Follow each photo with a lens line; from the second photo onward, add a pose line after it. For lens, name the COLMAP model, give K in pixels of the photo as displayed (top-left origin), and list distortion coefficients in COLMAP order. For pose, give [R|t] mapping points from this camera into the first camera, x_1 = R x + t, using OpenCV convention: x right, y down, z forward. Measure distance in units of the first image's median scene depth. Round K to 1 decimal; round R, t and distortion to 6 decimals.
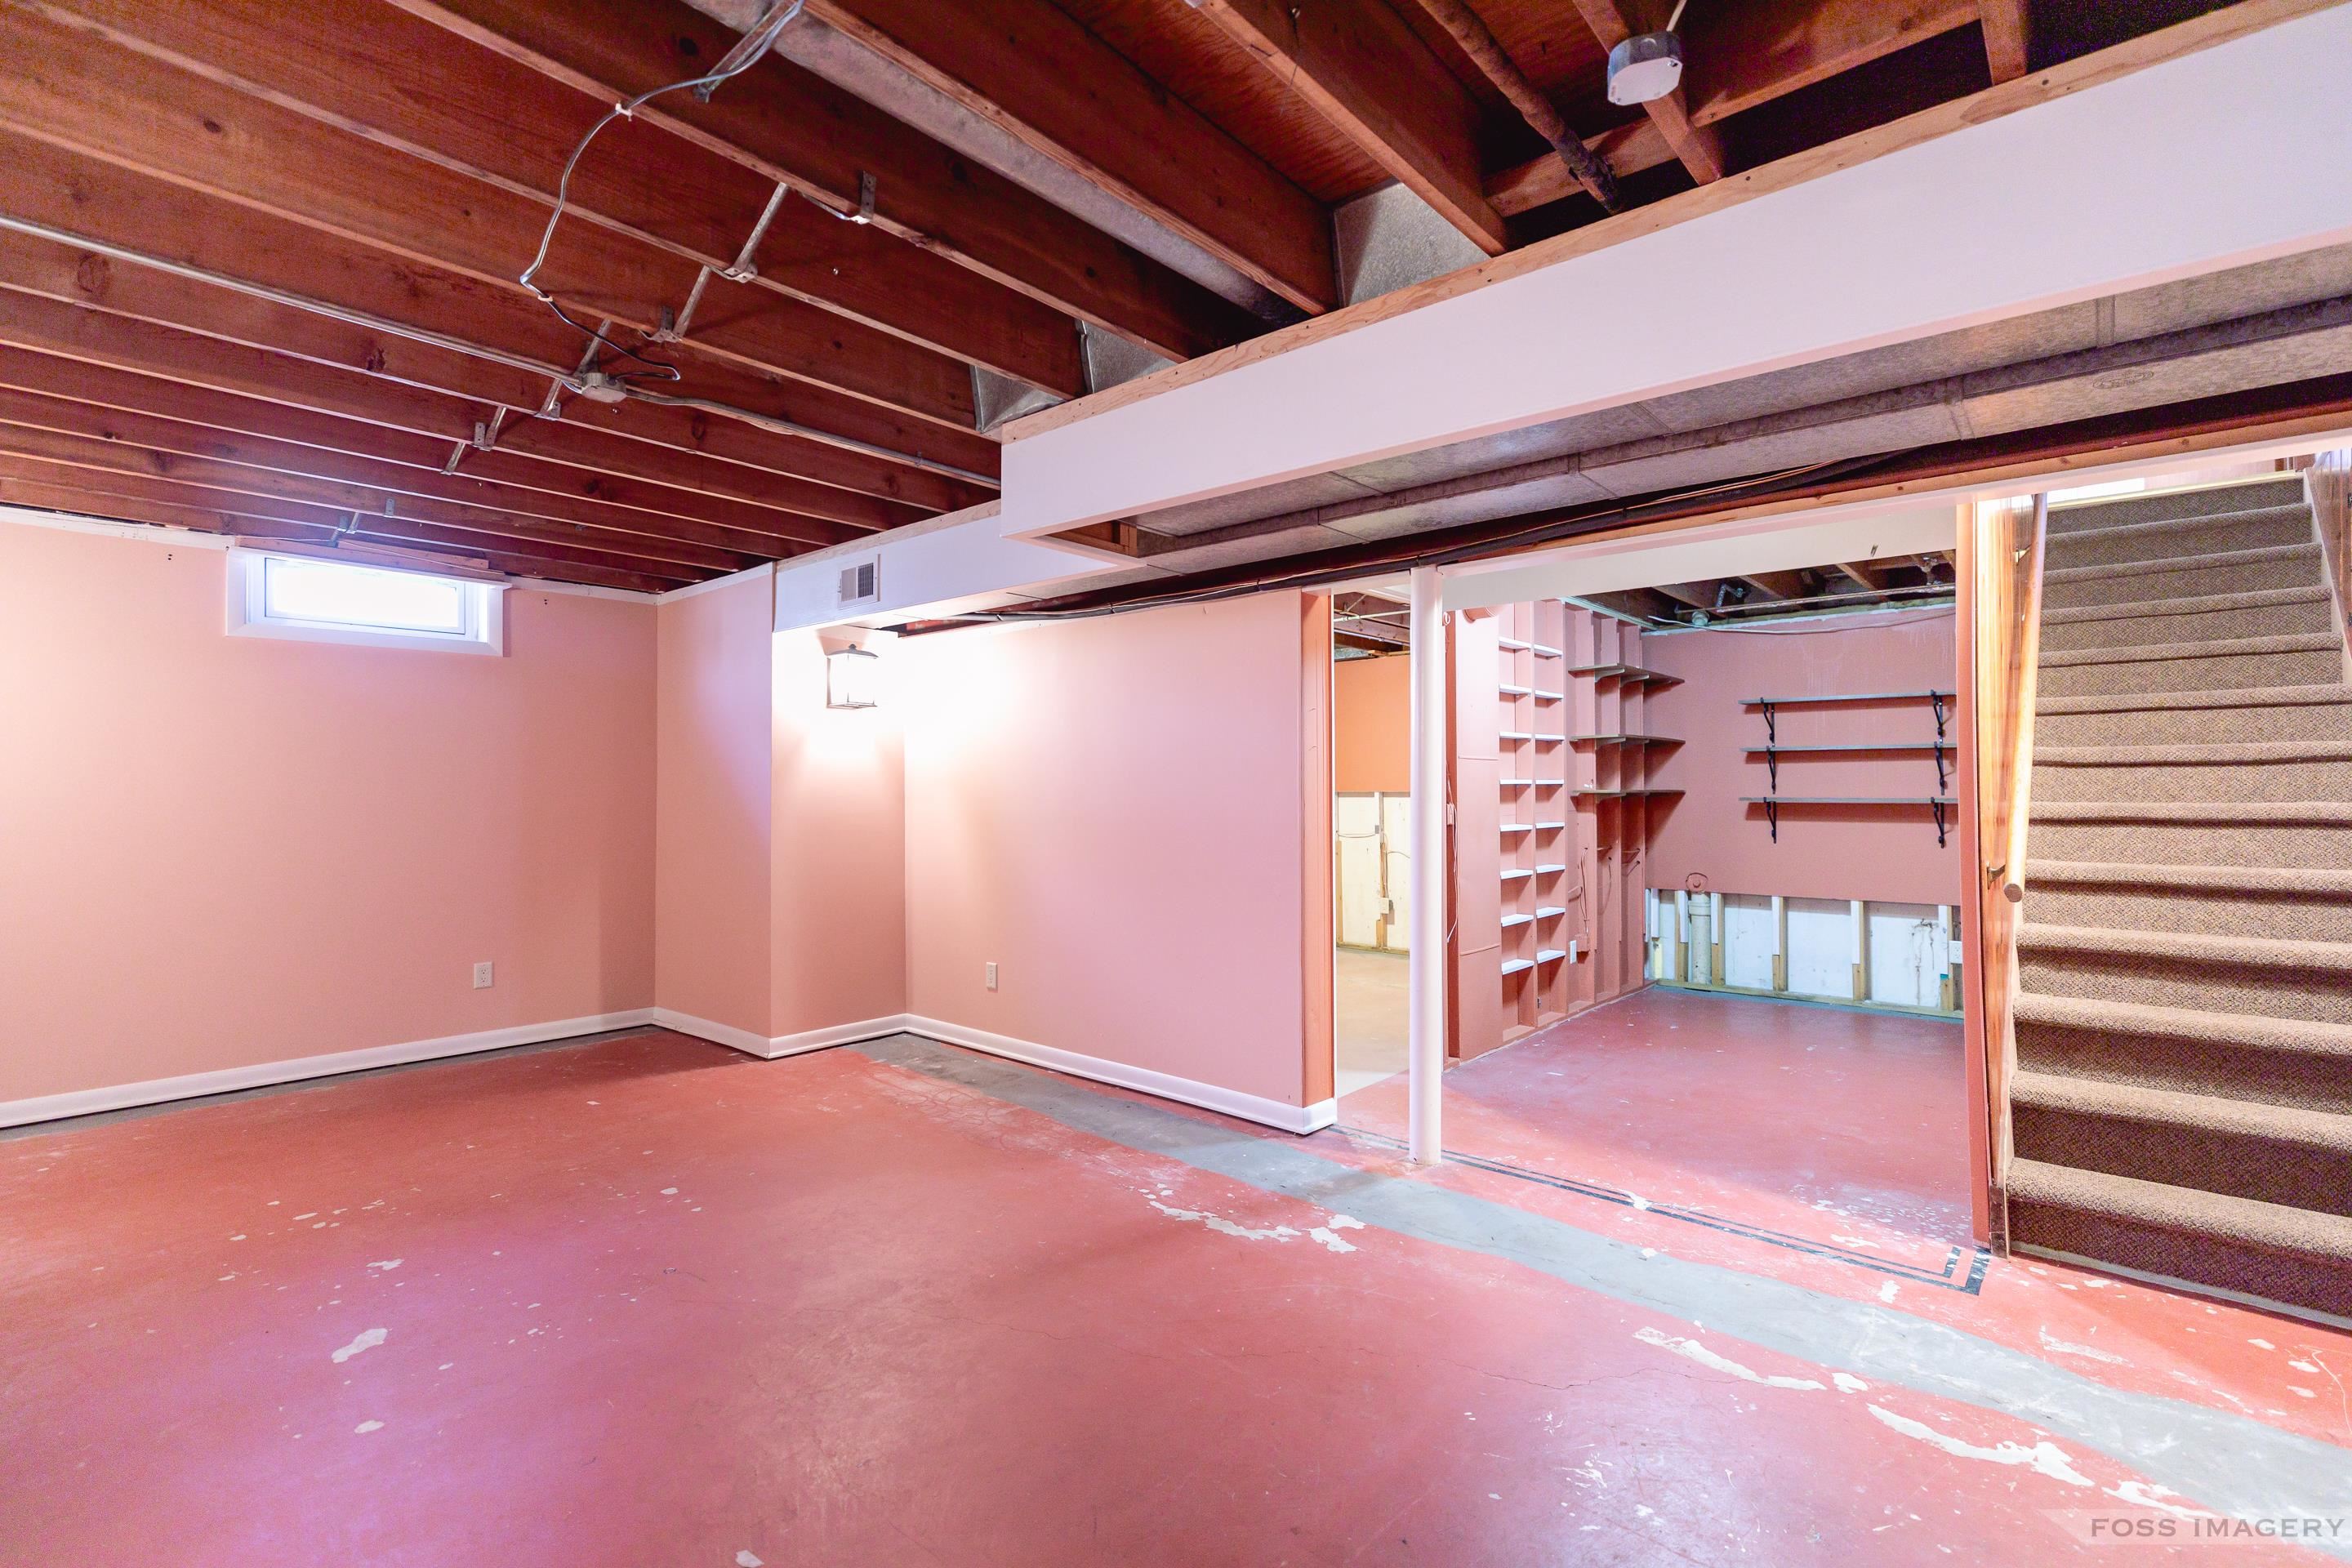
lens RADIAL K [[1078.3, 0, 1181.3], [0, 1078.3, 773.5], [0, 0, 1]] dist [0.010019, -0.000653]
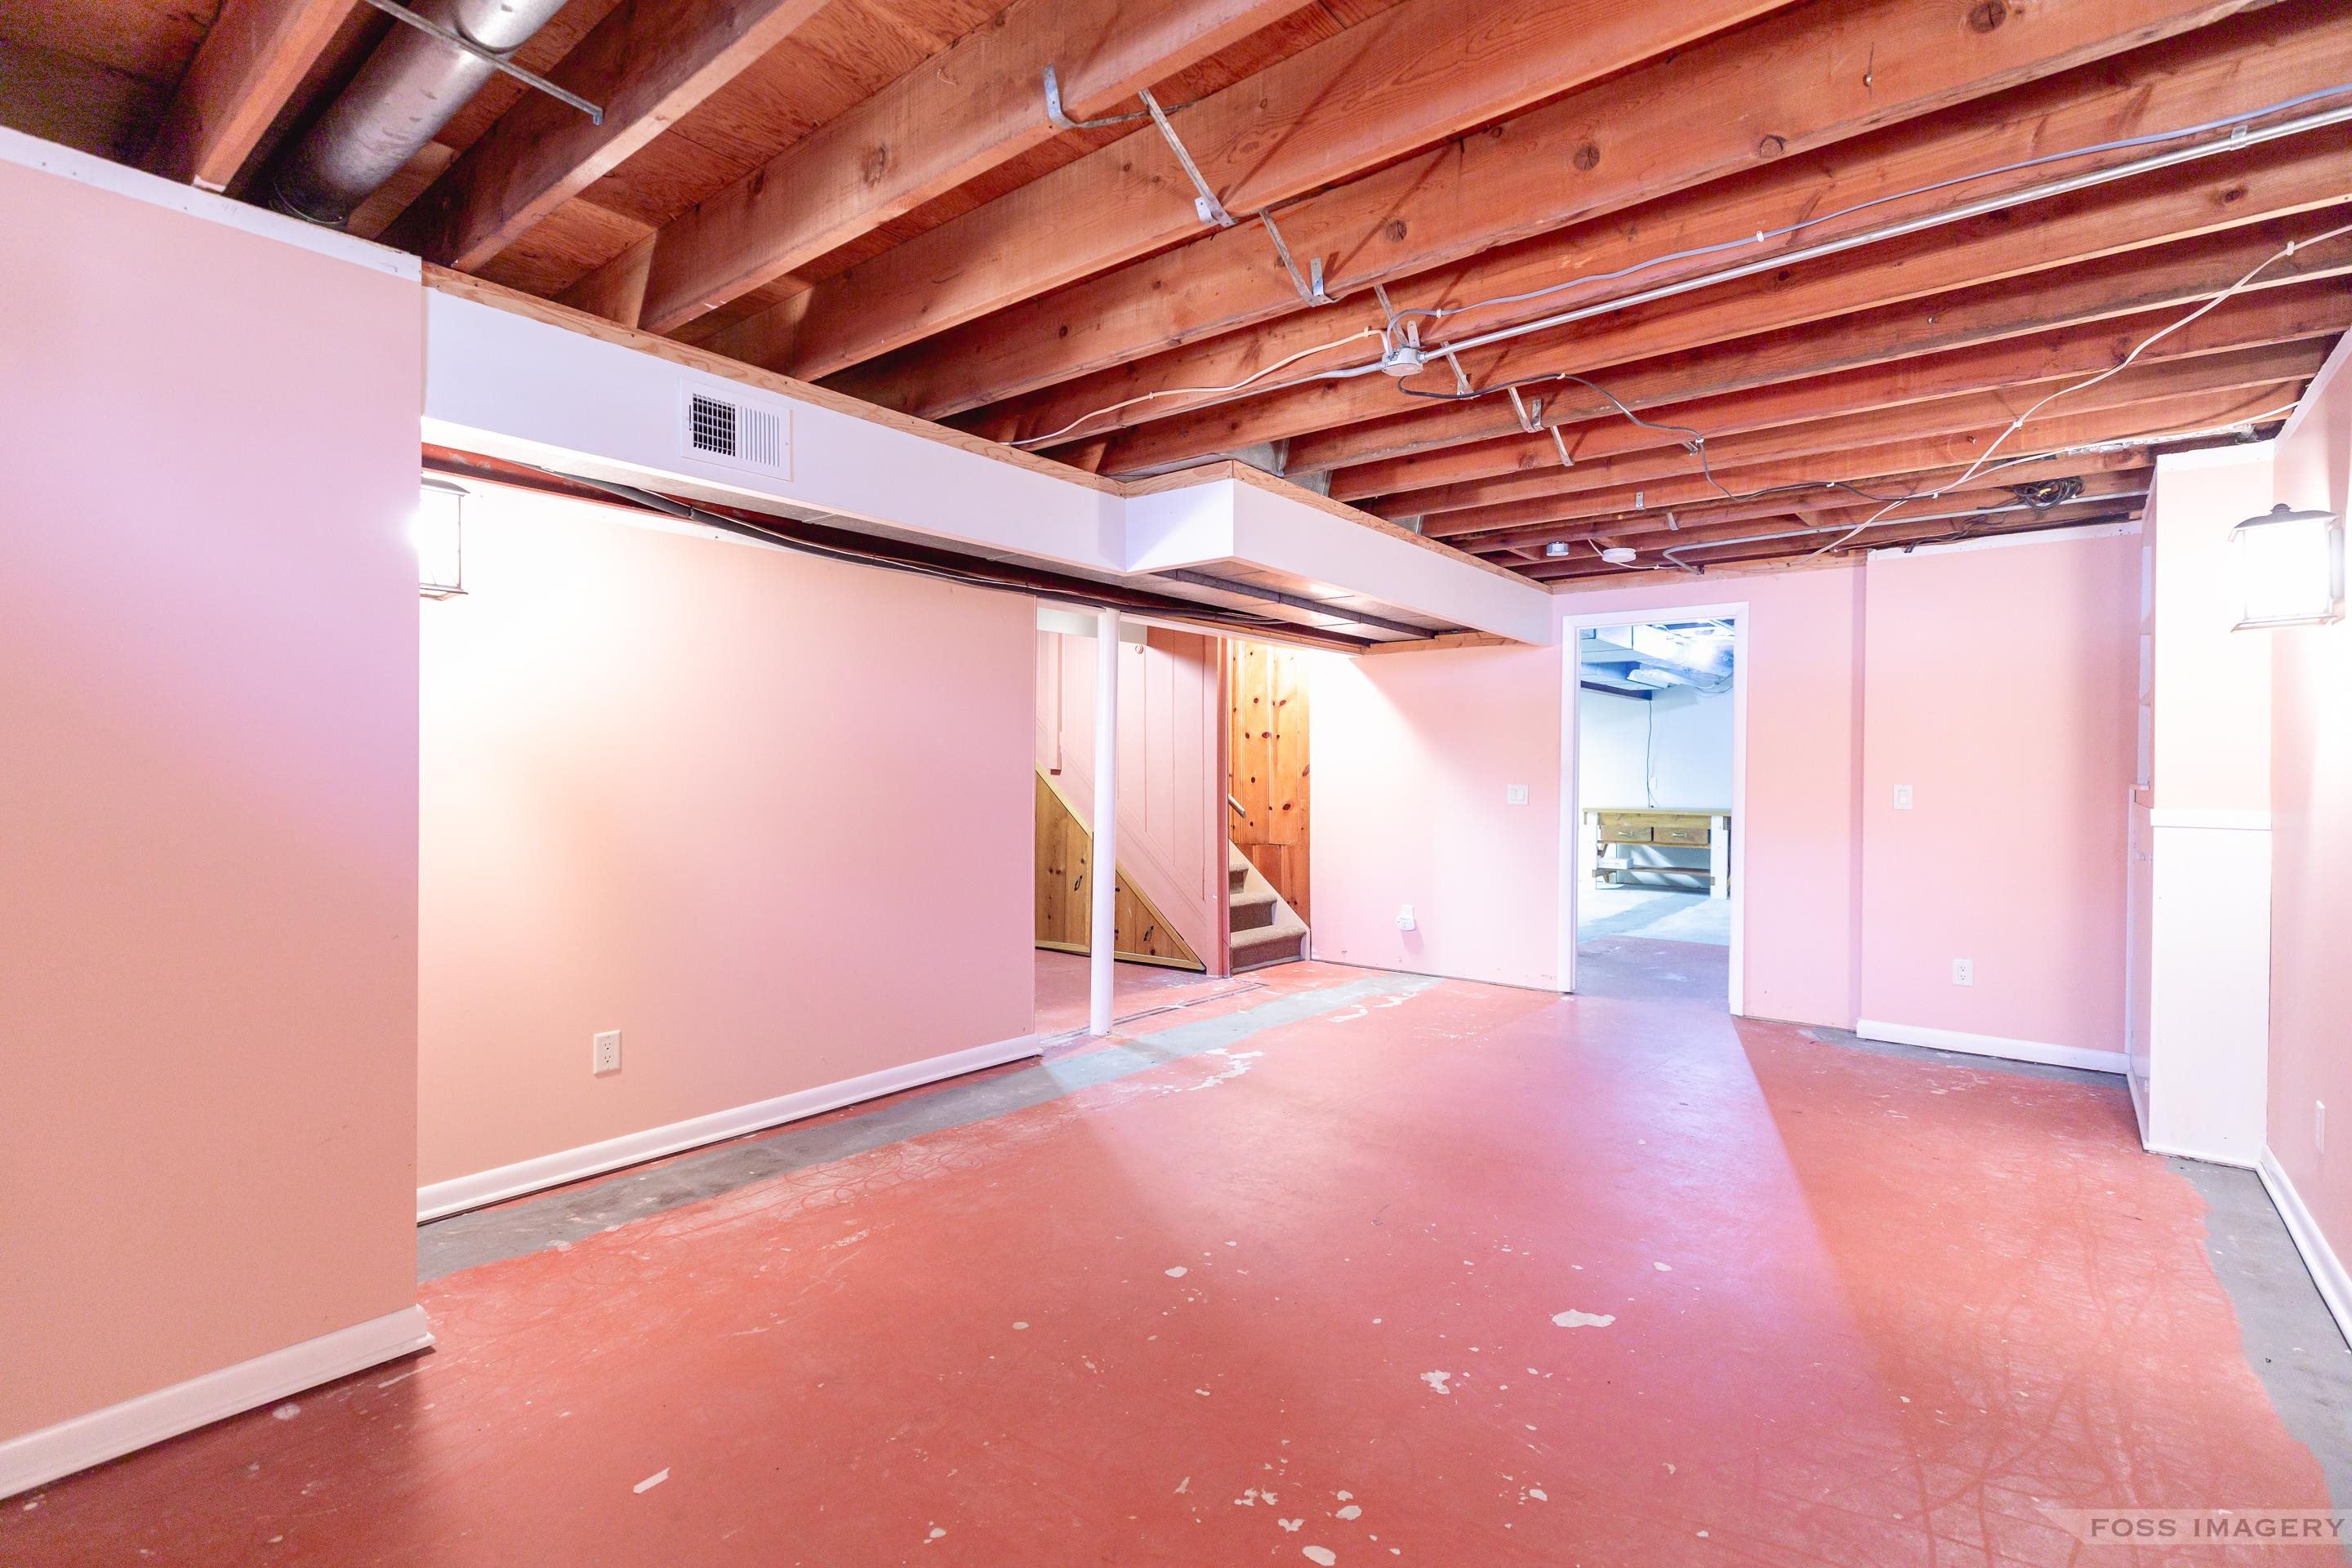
lens RADIAL K [[1078.3, 0, 1182.0], [0, 1078.3, 786.3], [0, 0, 1]] dist [0.010019, -0.000653]
pose [[-0.048791, -0.015168, 0.998694, -1.049531], [-0.024724, 0.999597, 0.013974, 0.012743], [-0.998503, -0.024010, -0.049147, 0.865827]]
